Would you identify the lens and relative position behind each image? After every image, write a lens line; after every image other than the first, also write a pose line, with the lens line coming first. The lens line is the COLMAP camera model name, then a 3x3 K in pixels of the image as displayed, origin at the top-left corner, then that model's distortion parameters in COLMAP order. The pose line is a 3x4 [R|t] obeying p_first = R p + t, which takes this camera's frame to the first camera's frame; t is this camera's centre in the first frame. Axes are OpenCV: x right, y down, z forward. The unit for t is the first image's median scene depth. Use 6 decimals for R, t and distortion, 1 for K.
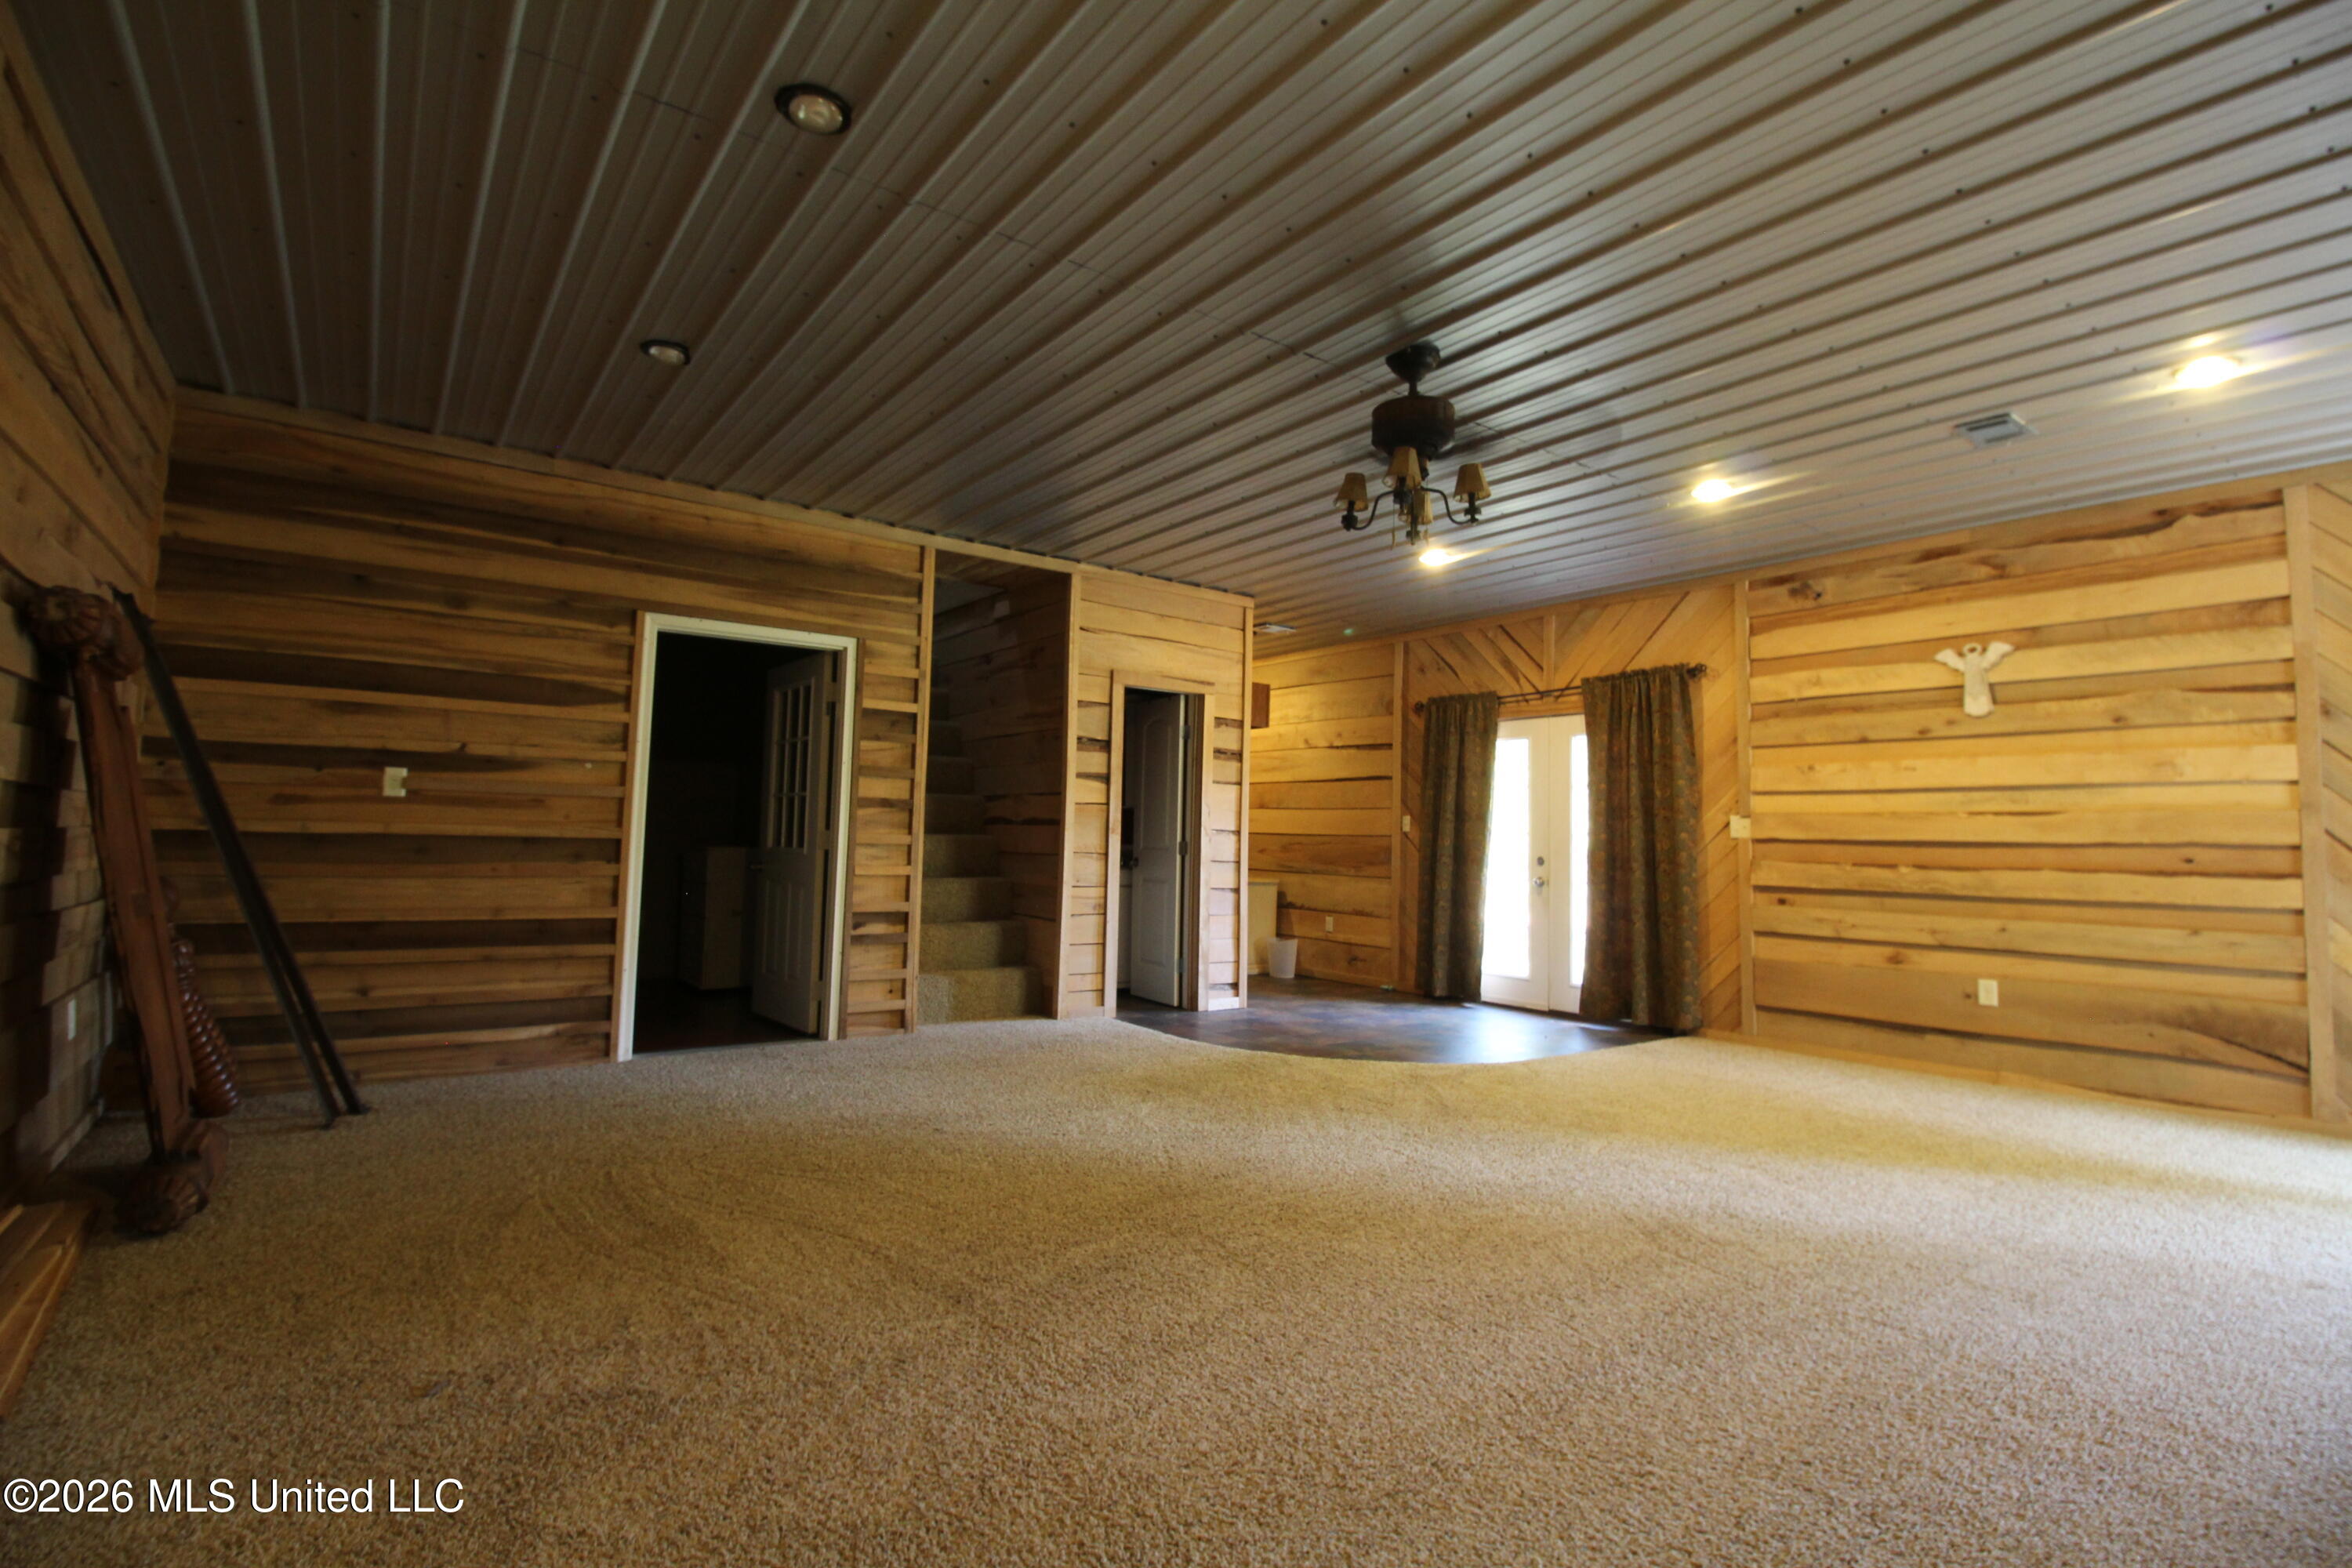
lens RADIAL K [[1095.9, 0, 1176.0], [0, 1095.9, 784.0], [0, 0, 1]] dist [0.000300, -0.011761]
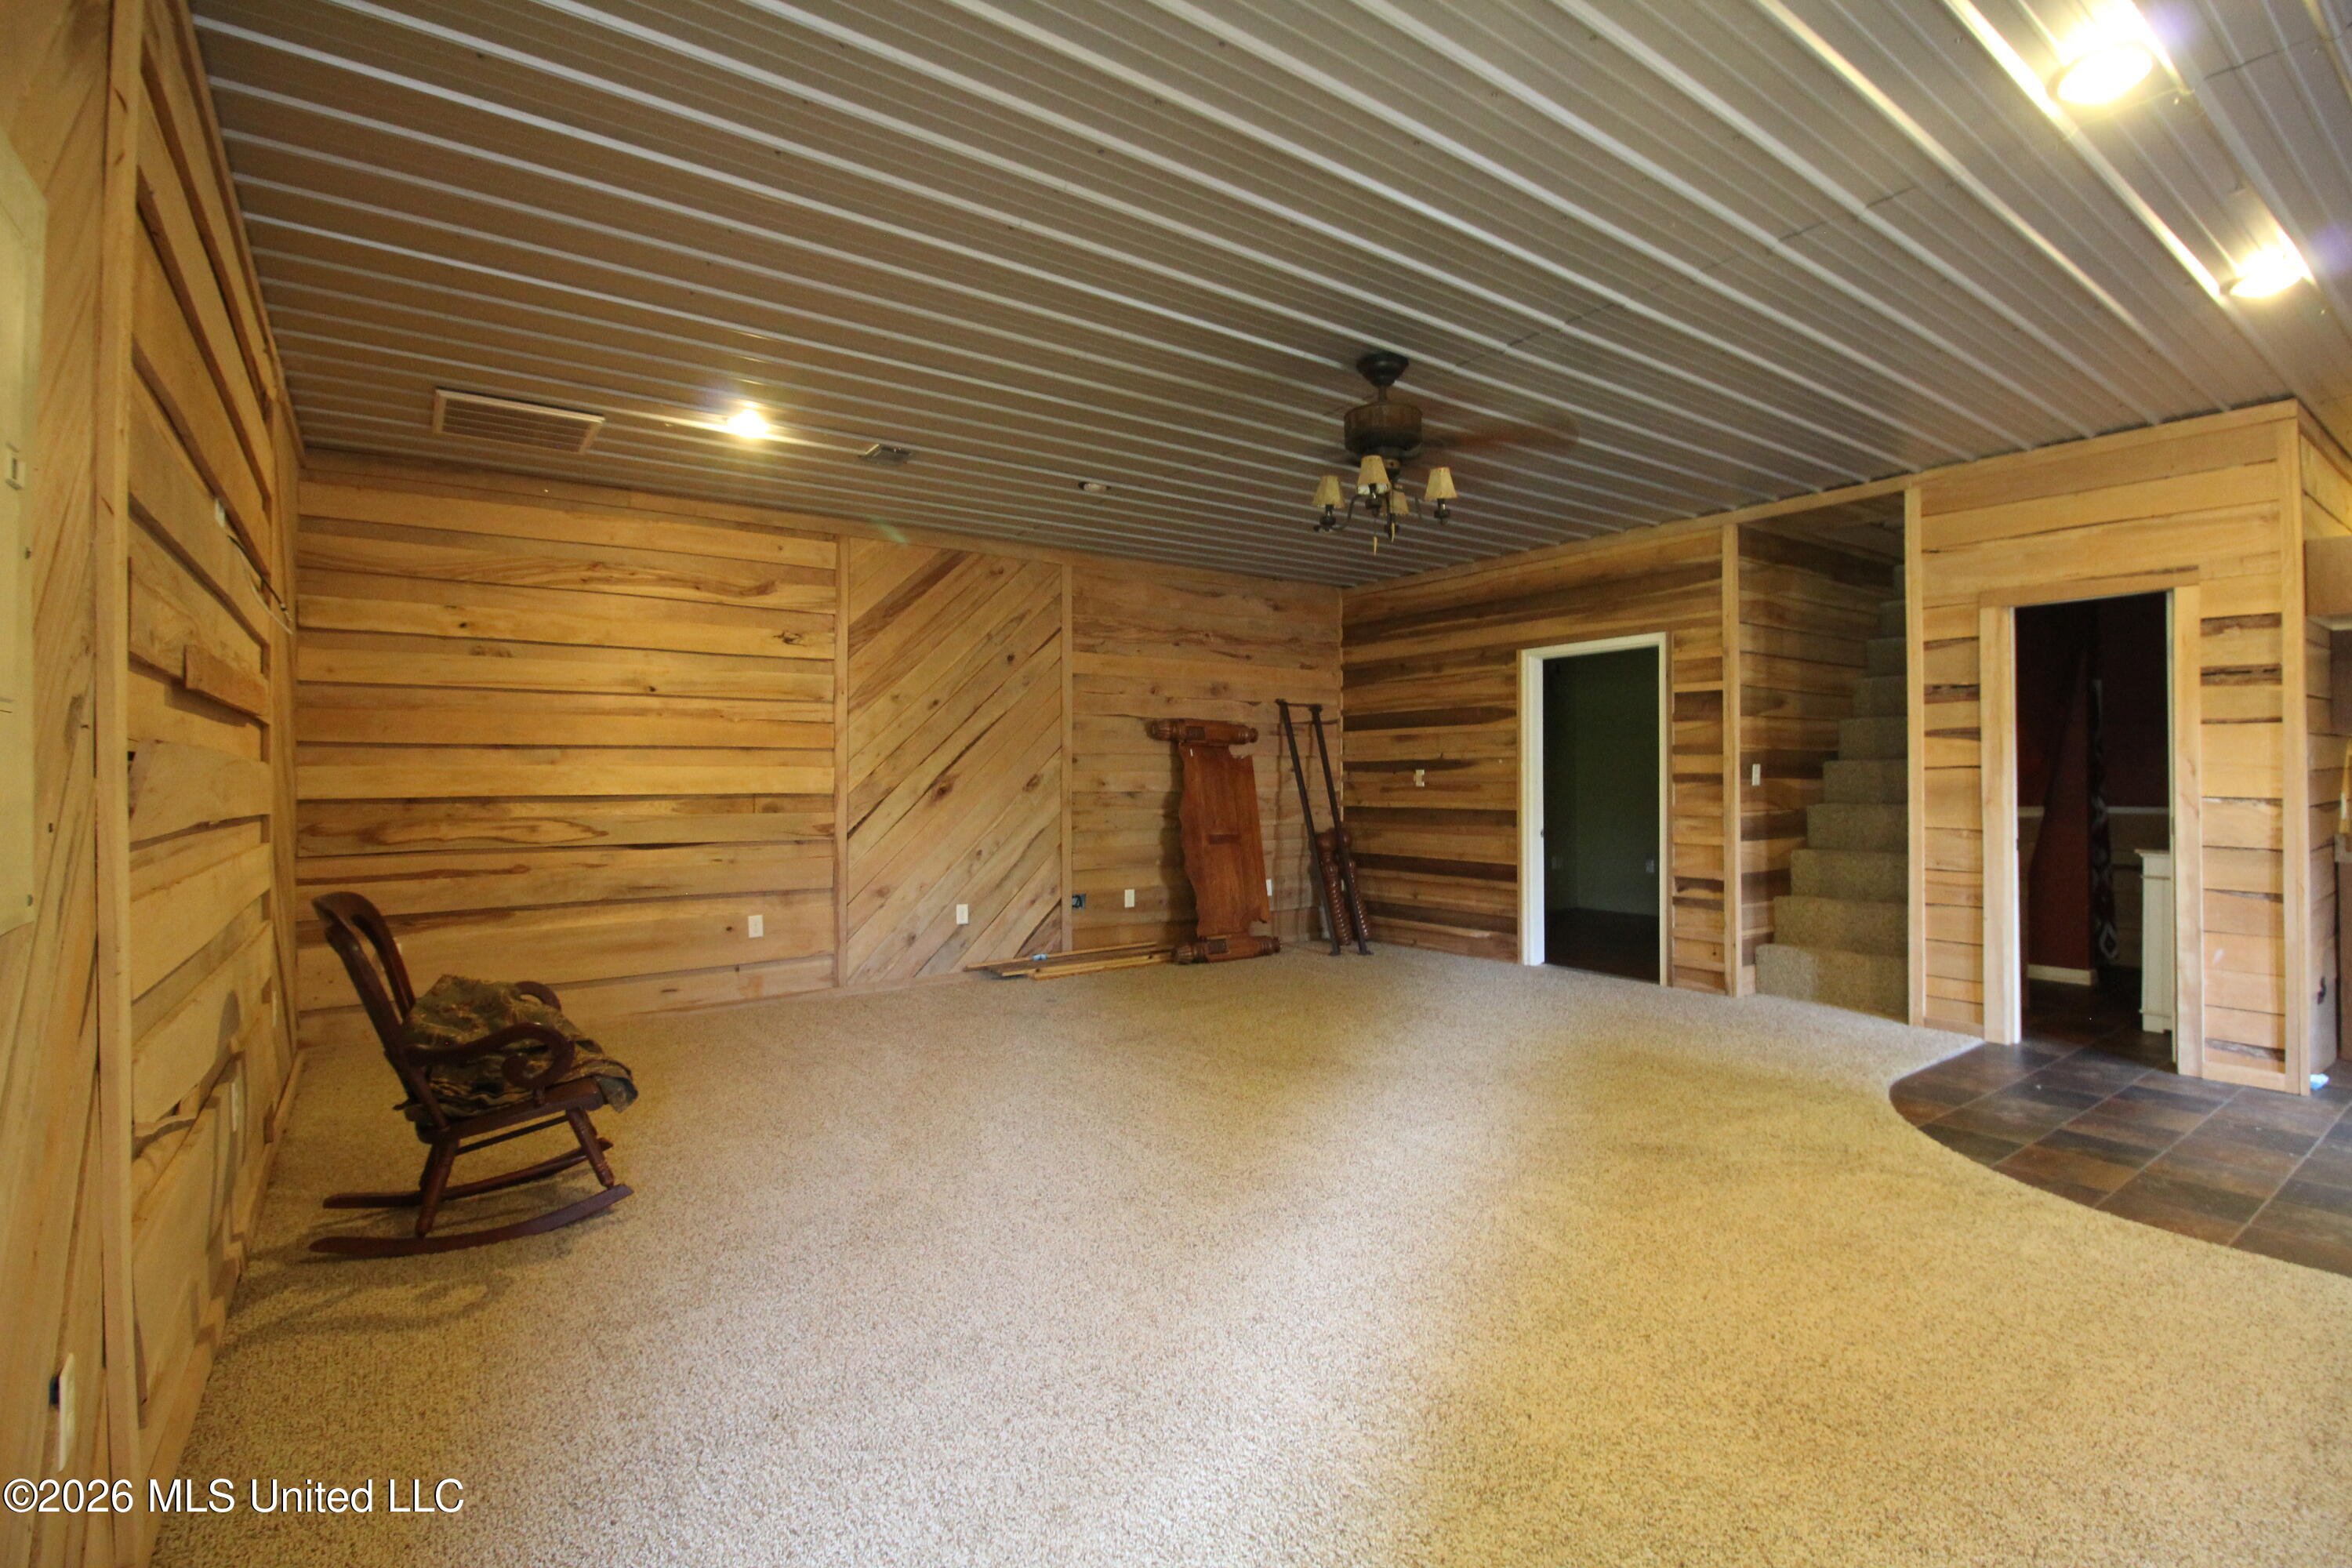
lens RADIAL K [[1069.5, 0, 1176.0], [0, 1069.5, 784.0], [0, 0, 1]] dist [-0.000851, -0.000122]
pose [[-0.007234, -0.021151, -0.999750, 0.833169], [0.053972, 0.998311, -0.021511, 0.019441], [0.998516, -0.054114, -0.006080, 0.516060]]
